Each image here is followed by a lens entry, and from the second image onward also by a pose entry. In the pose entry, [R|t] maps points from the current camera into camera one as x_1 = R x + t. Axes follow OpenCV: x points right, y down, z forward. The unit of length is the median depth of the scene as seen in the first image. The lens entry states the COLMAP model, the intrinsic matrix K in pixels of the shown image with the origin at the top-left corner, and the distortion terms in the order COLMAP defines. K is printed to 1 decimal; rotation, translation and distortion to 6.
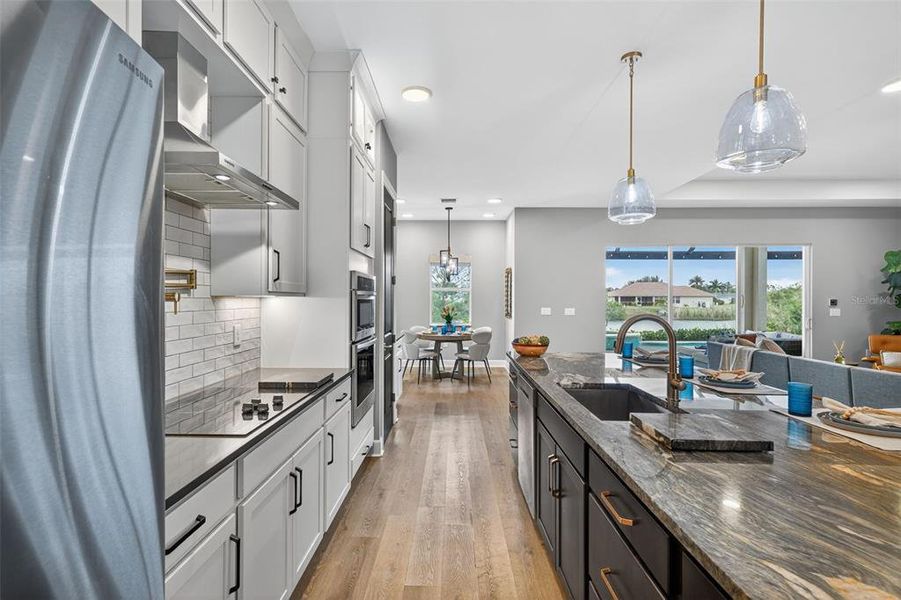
lens RADIAL K [[427.9, 0, 445.8], [0, 427.9, 300.7], [0, 0, 1]] dist [0.002538, -0.000502]
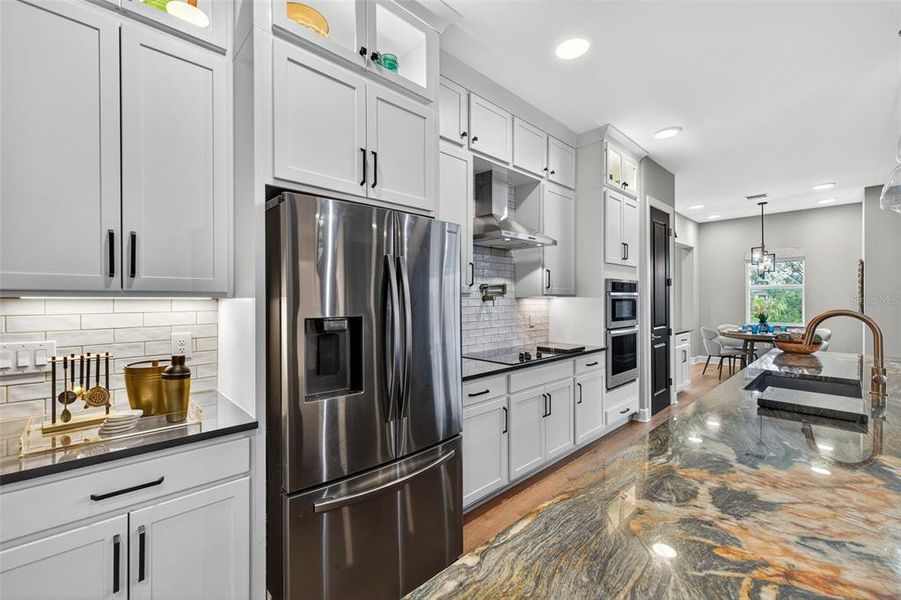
lens RADIAL K [[368.9, 0, 446.1], [0, 368.9, 299.0], [0, 0, 1]] dist [-0.000288, -0.000016]
pose [[0.694123, -0.008067, -0.719811, 0.288520], [0.005210, 0.999967, -0.006183, 0.002688], [0.719837, 0.000541, 0.694143, -0.231127]]
